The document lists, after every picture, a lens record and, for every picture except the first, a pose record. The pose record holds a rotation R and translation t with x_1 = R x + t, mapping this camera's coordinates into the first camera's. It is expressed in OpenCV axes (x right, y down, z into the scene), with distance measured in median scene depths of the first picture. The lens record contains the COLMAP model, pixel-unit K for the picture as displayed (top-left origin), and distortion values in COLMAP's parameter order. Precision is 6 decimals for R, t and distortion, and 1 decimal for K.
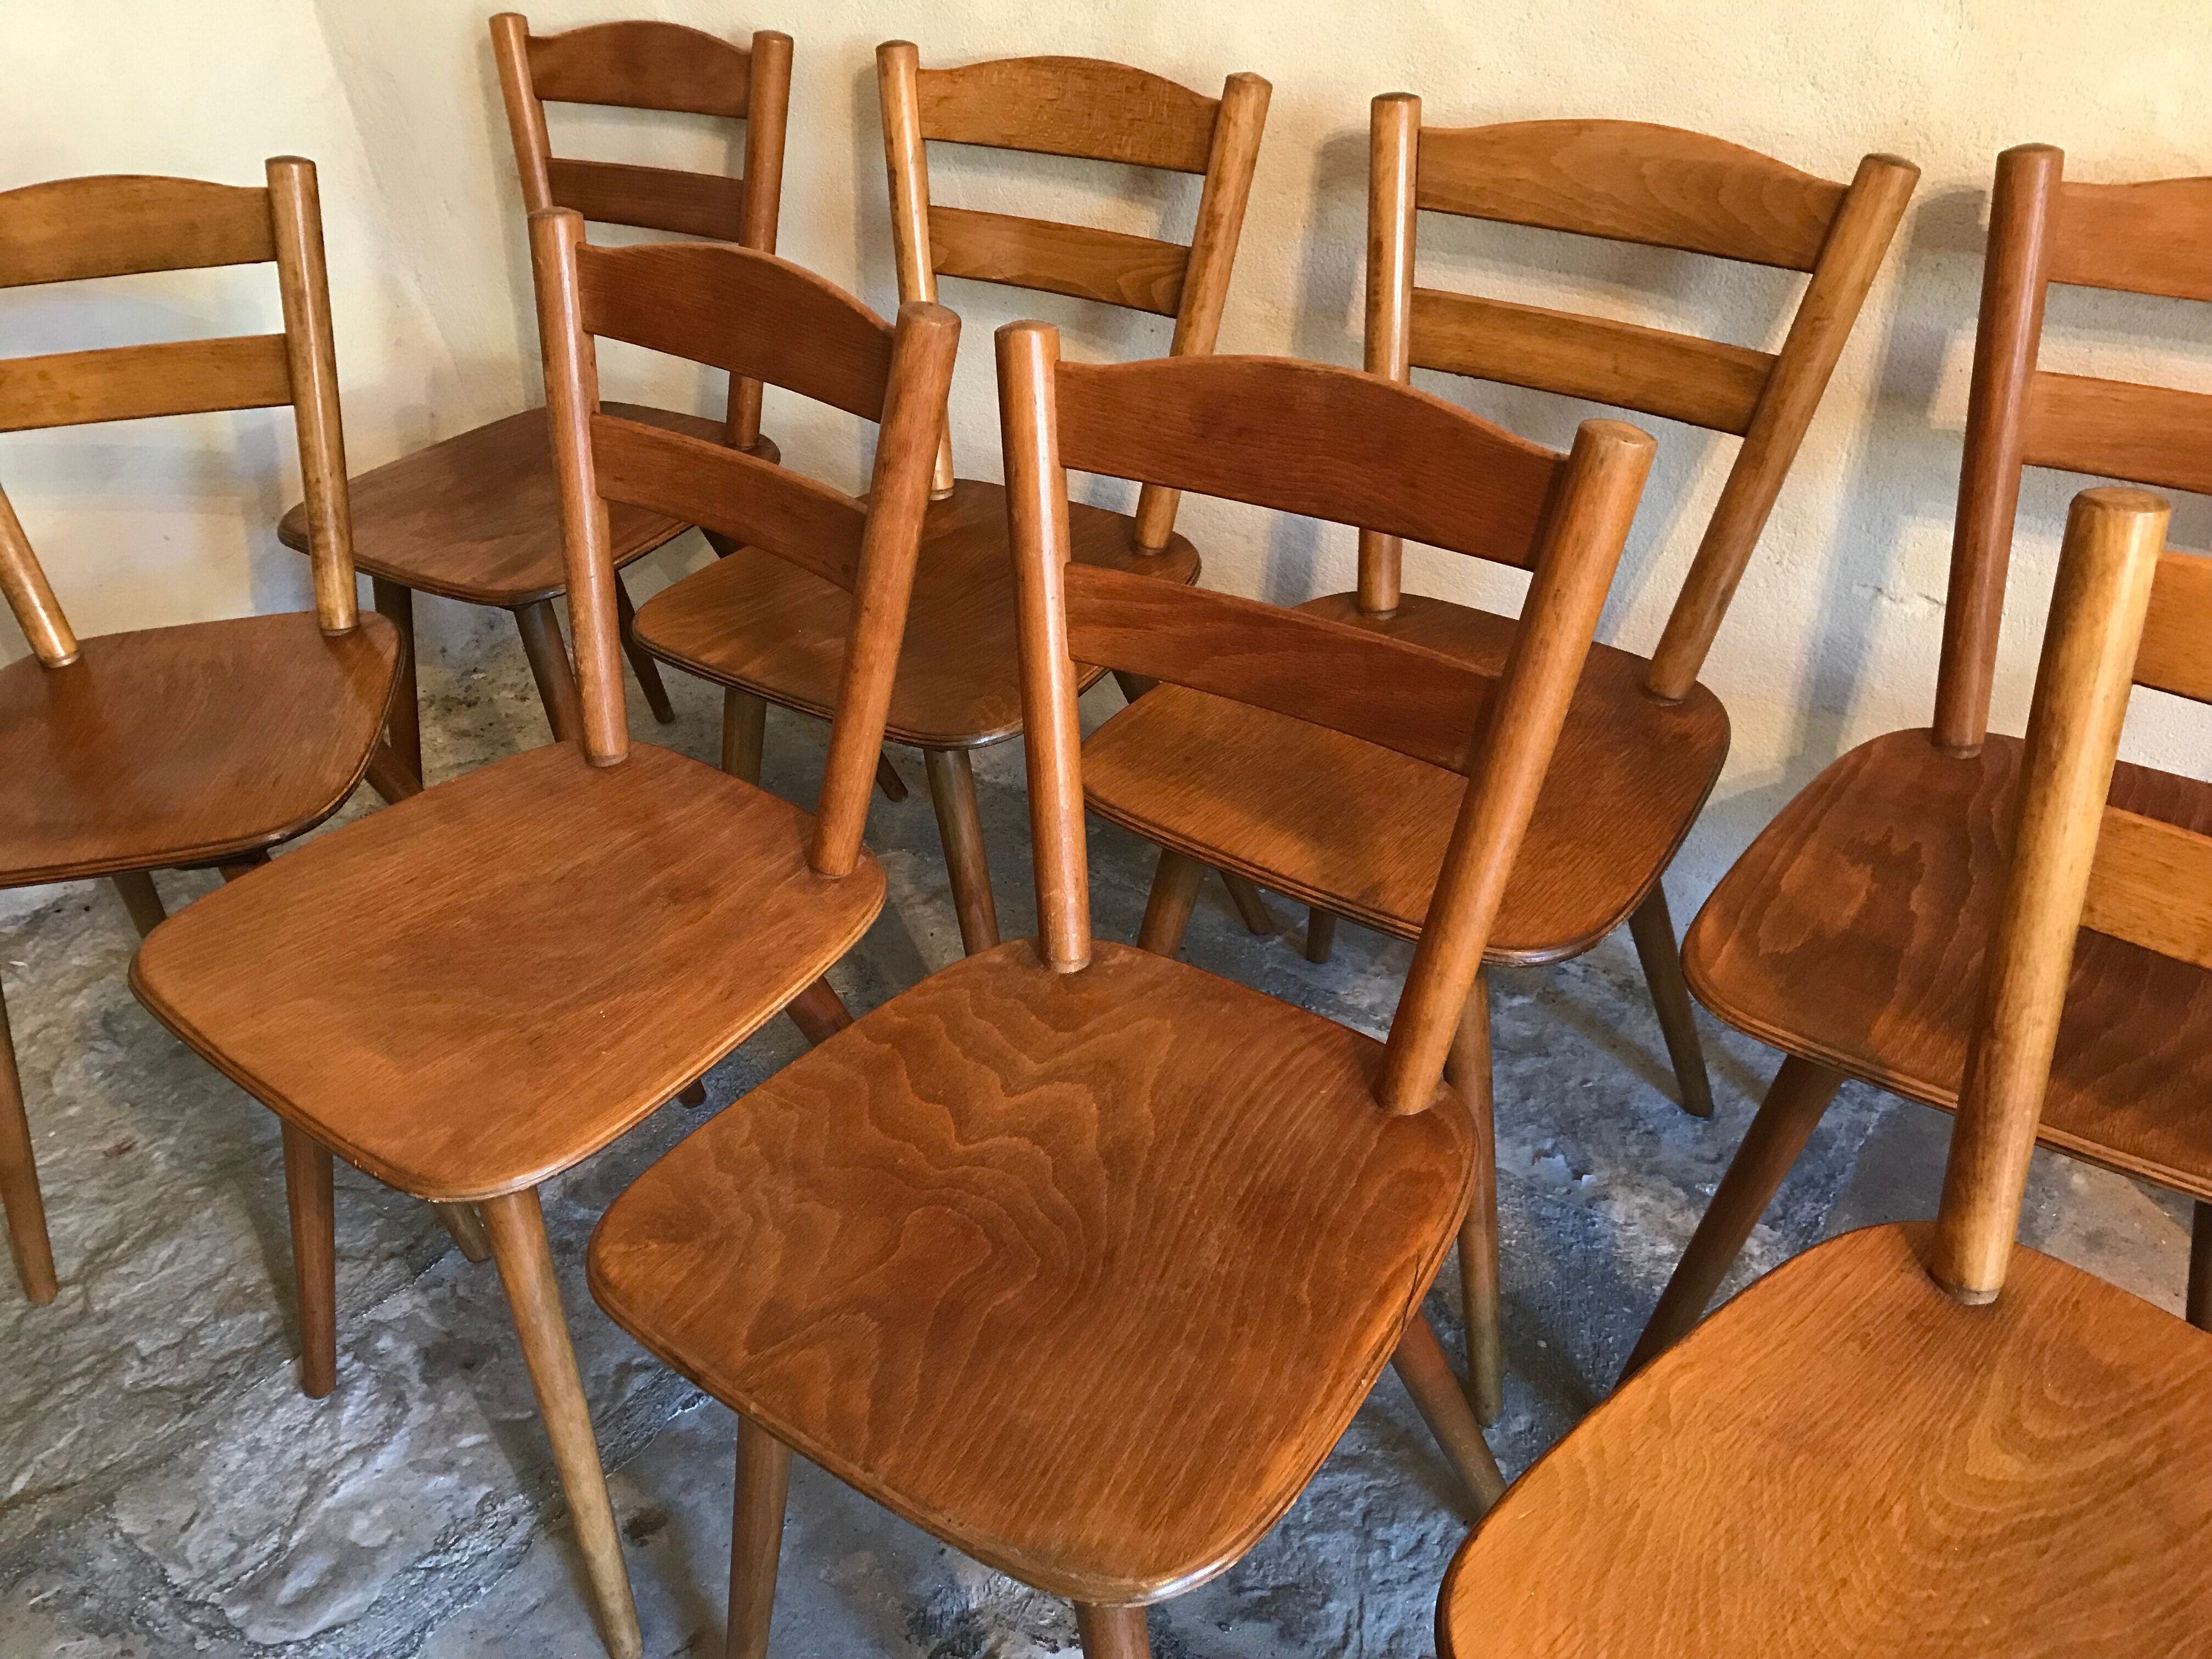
lens RADIAL K [[1808.2, 0, 1100.2], [0, 1808.2, 821.7], [0, 0, 1]] dist [0.027782, -0.021149]
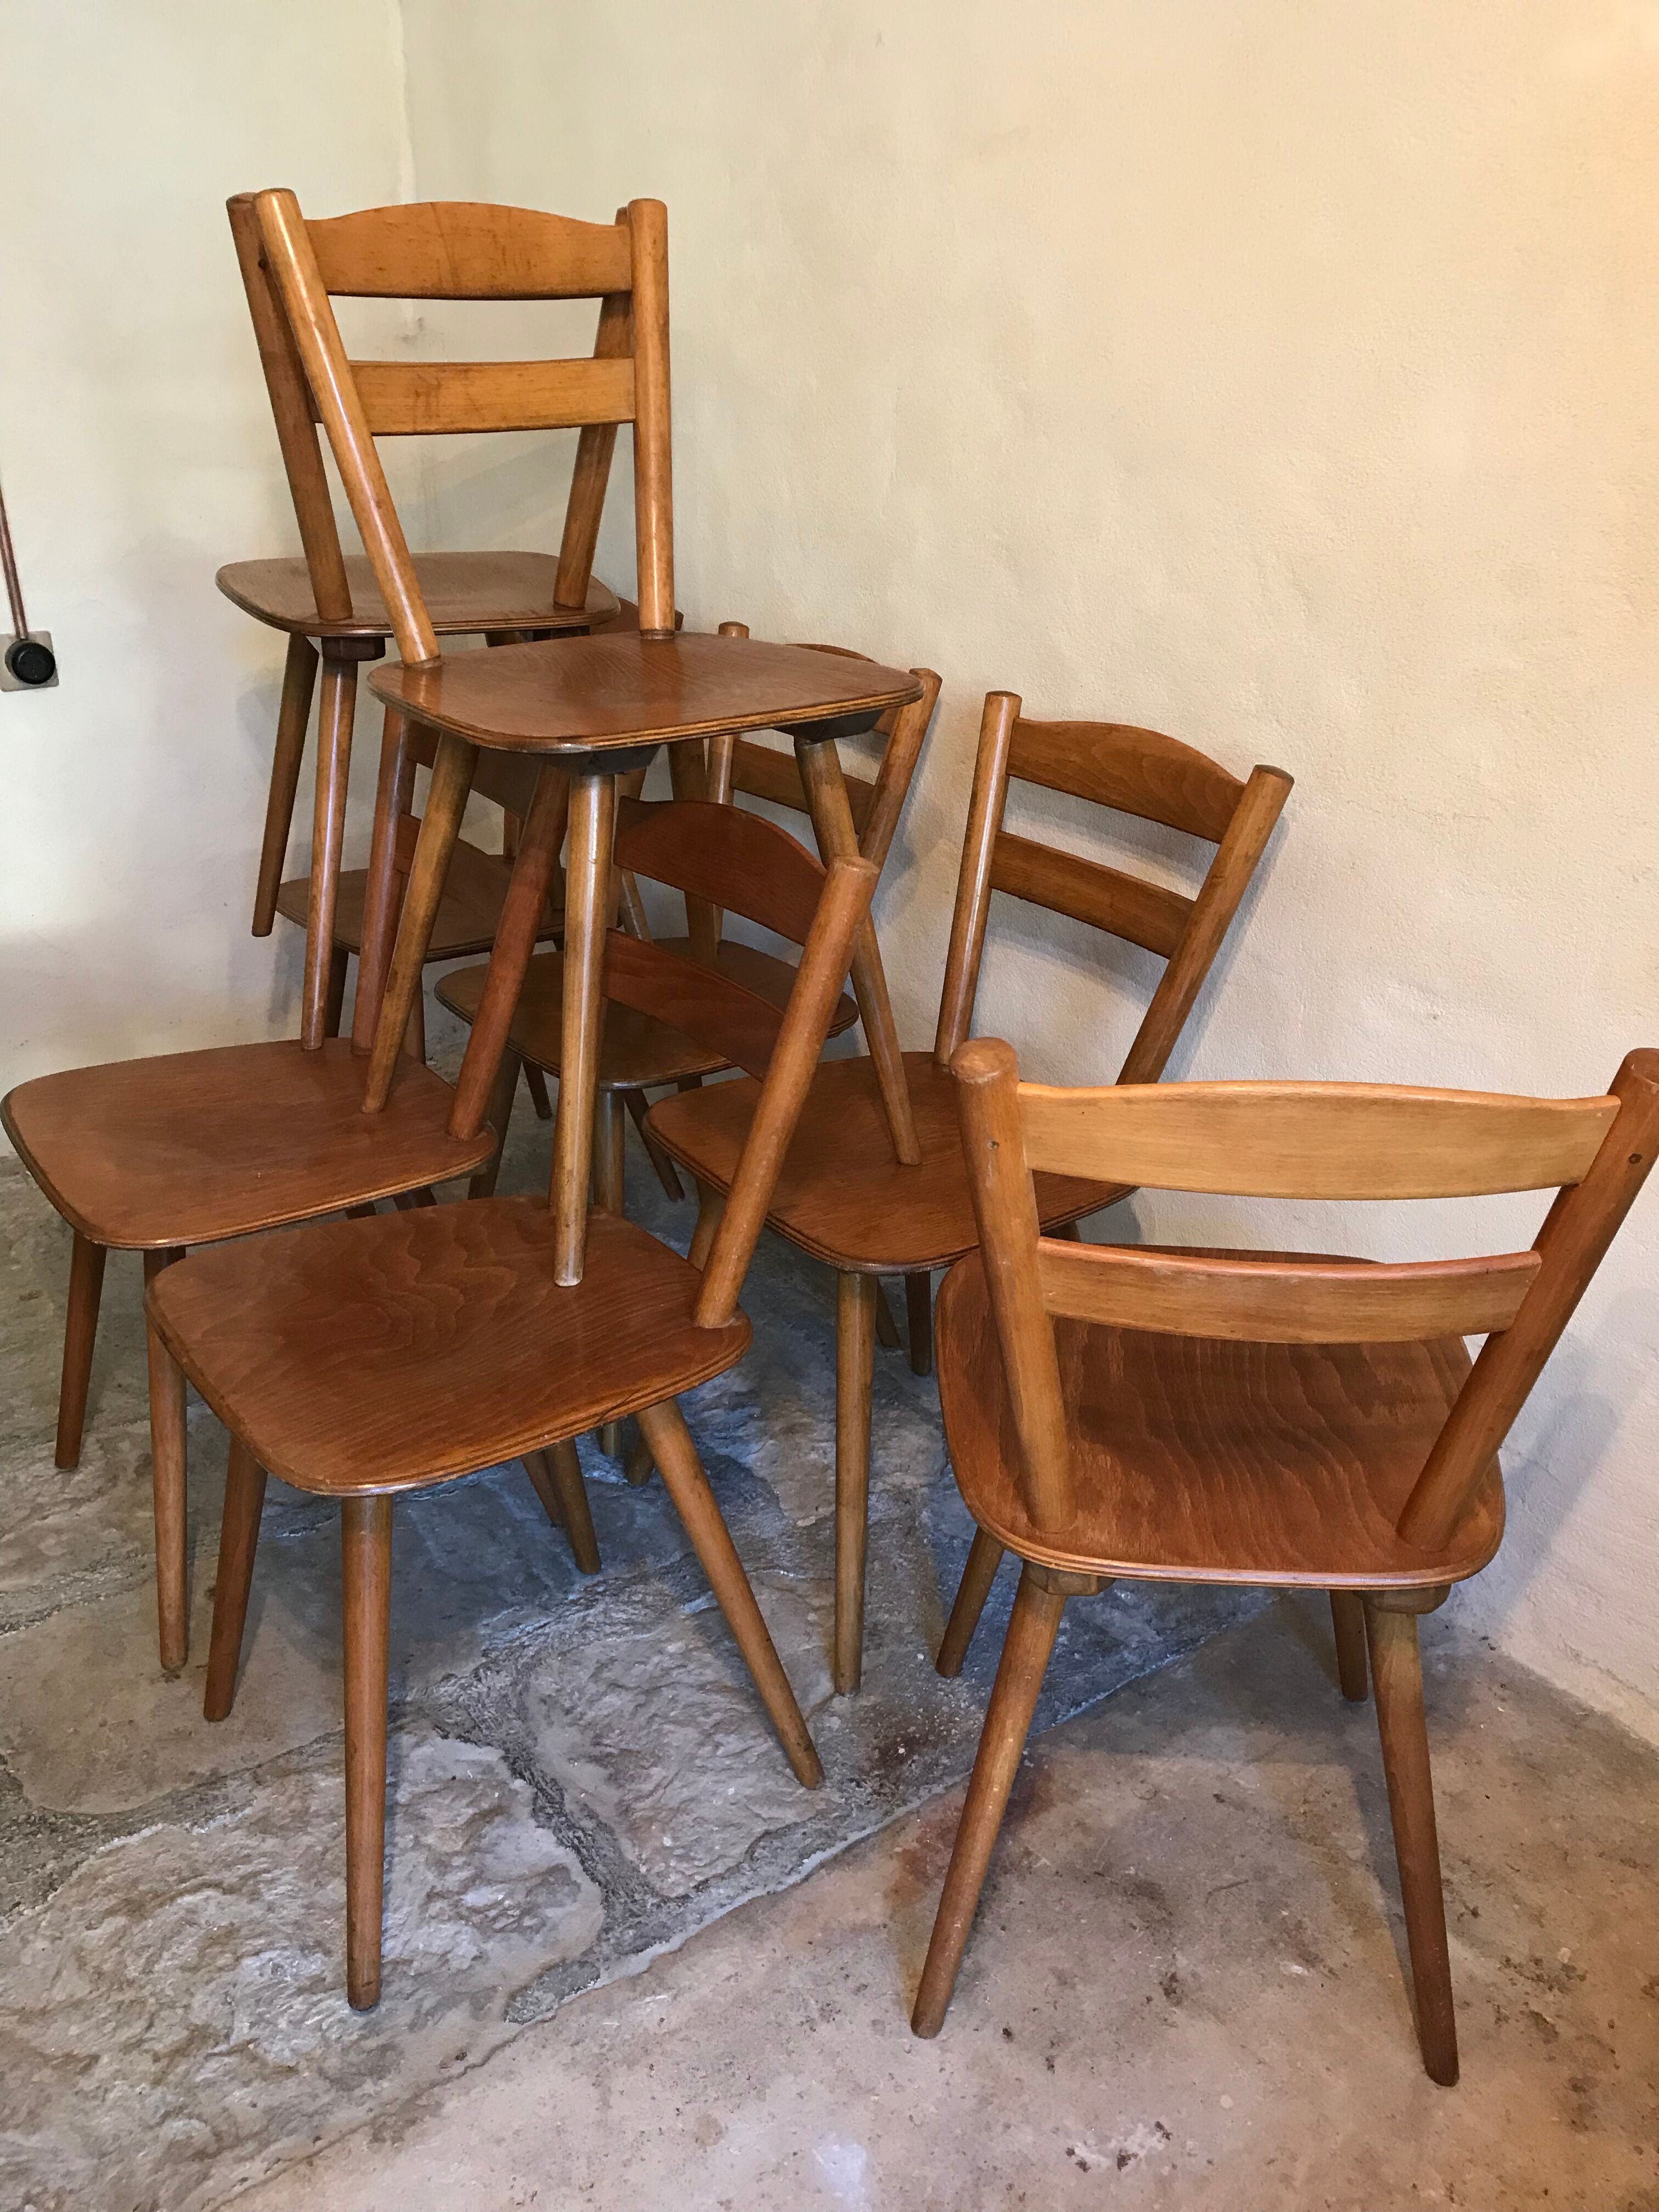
lens RADIAL K [[1808.2, 0, 827.7], [0, 1808.2, 1091.3], [0, 0, 1]] dist [0.027782, -0.021149]
pose [[0.948959, 0.193083, -0.249392, 0.419845], [-0.237807, 0.957432, -0.163618, 0.139730], [0.207184, 0.214574, 0.954480, -0.260569]]
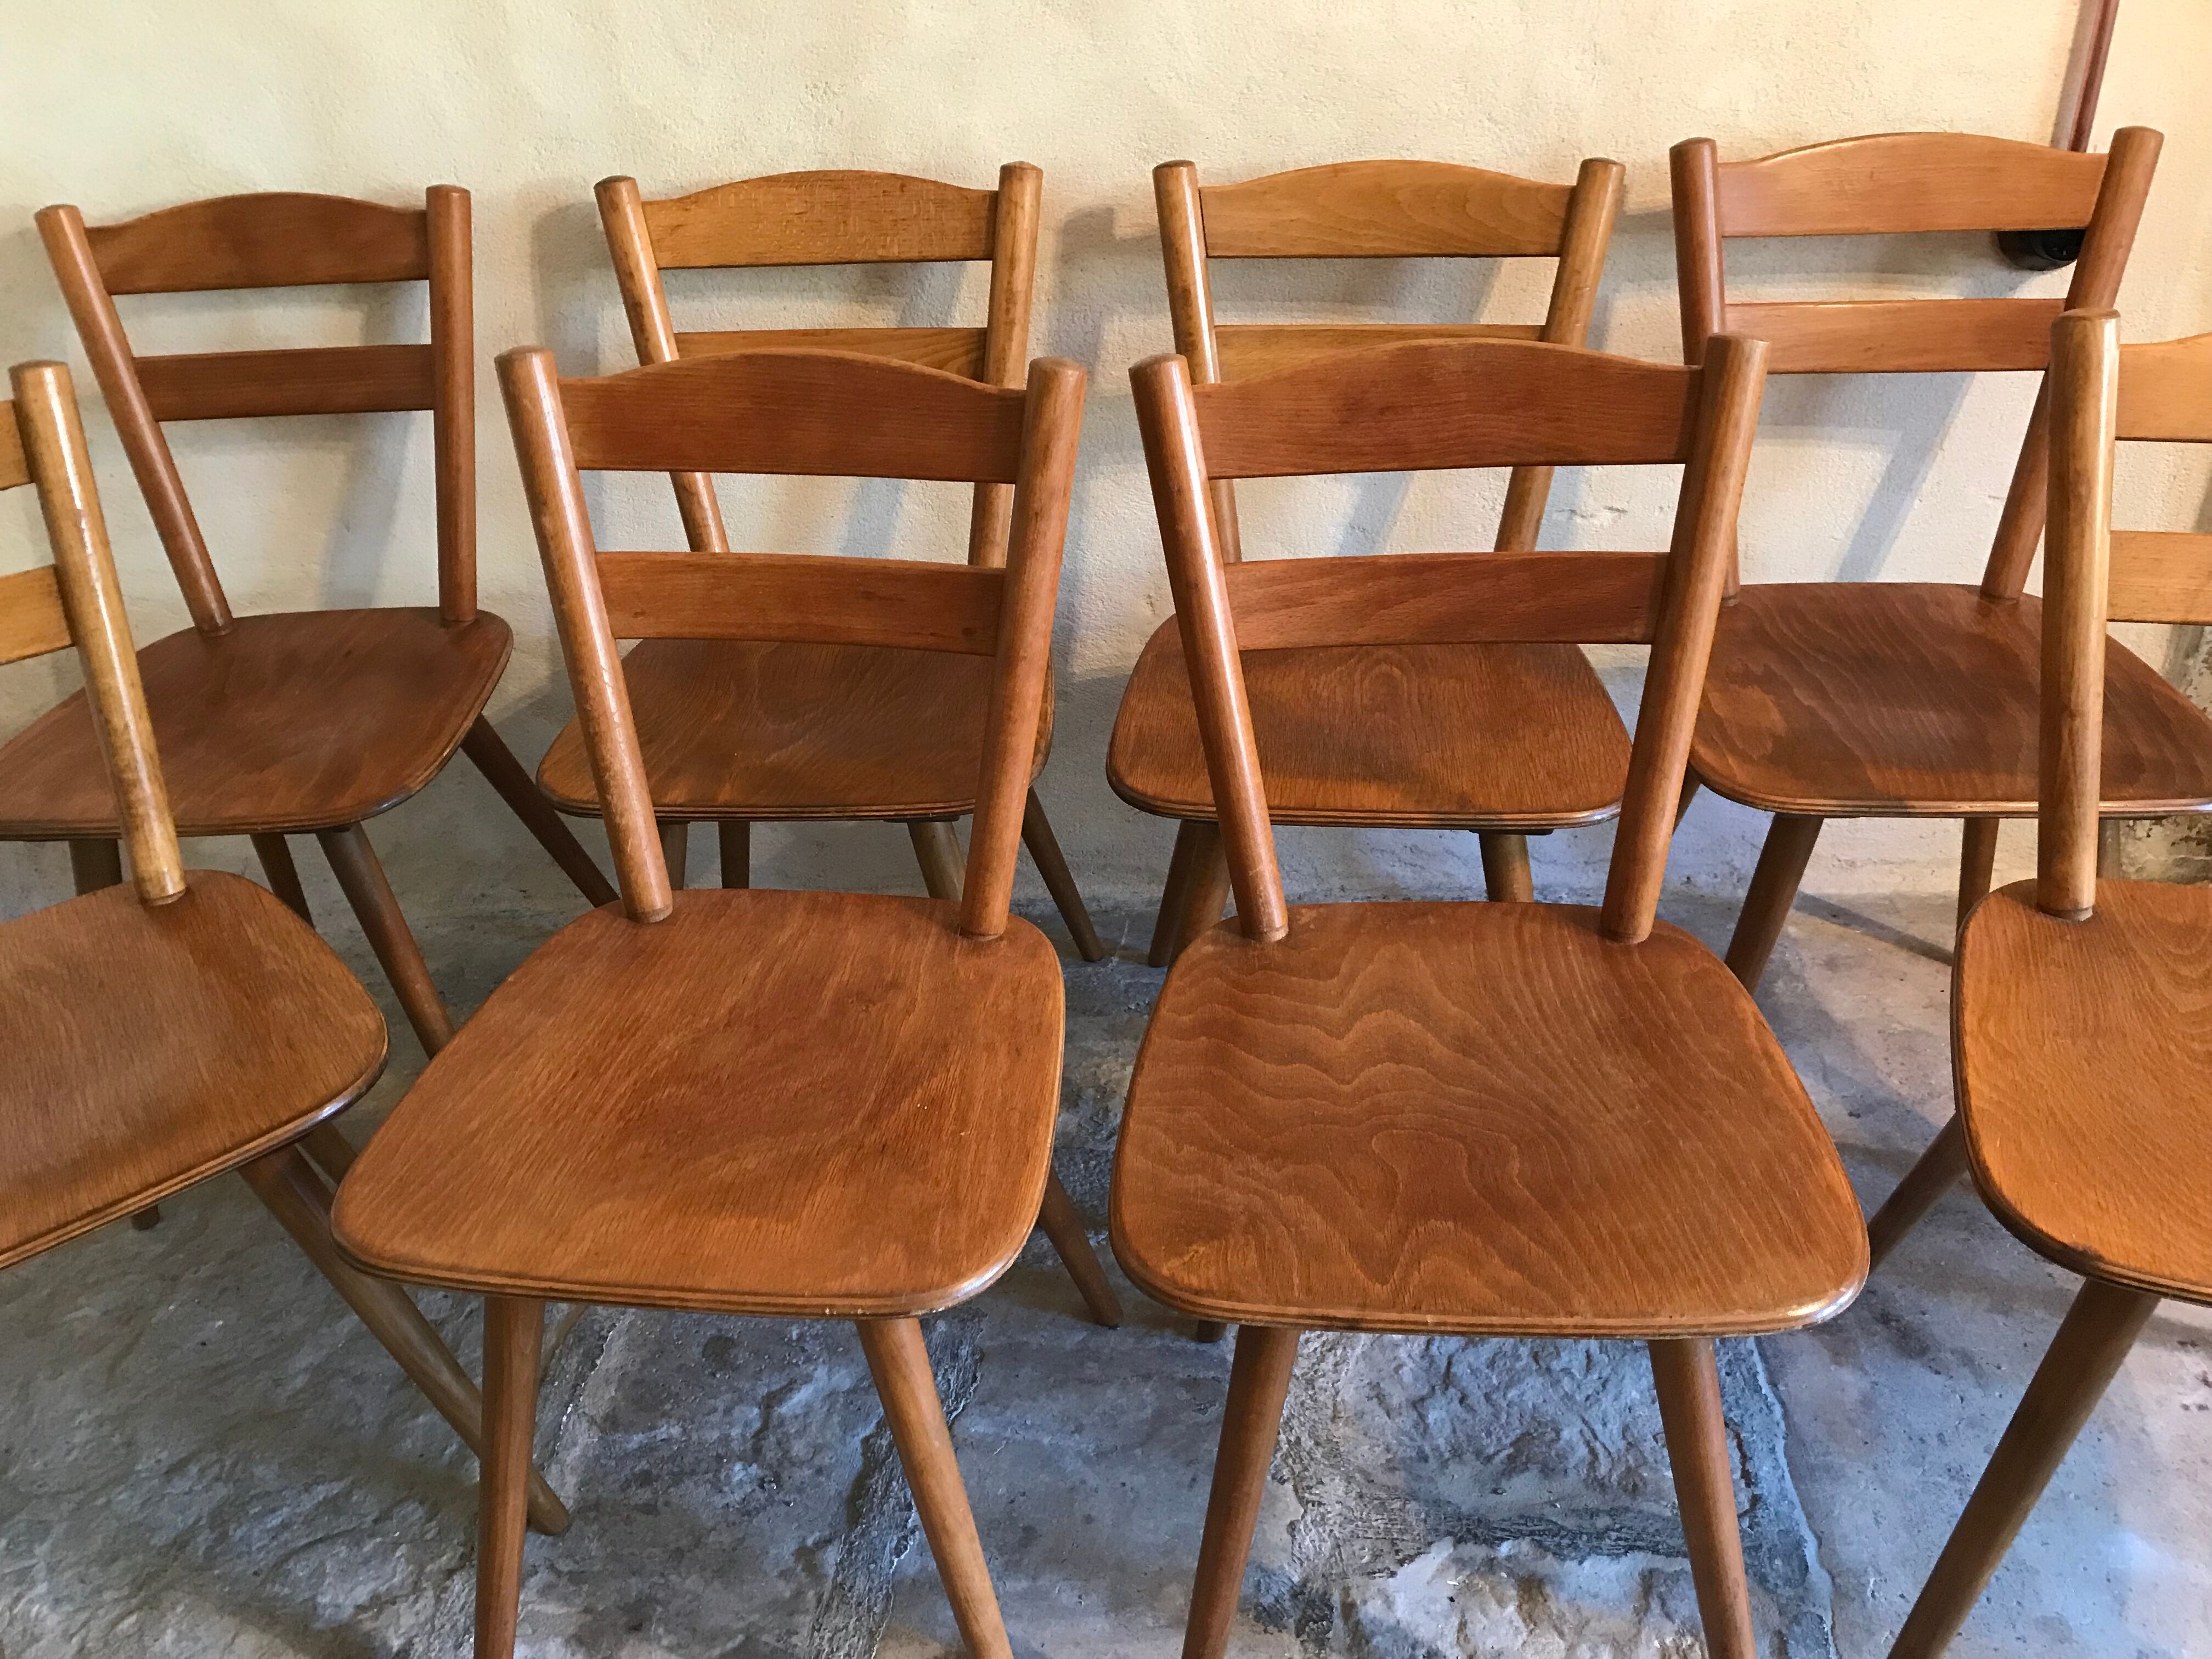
lens RADIAL K [[1808.2, 0, 1104.6], [0, 1808.2, 819.7], [0, 0, 1]] dist [0.027782, -0.021149]
pose [[0.858754, -0.252797, 0.445685, -0.470327], [0.289951, 0.956909, -0.015914, 0.001477], [-0.422457, 0.142893, 0.895048, 0.051197]]
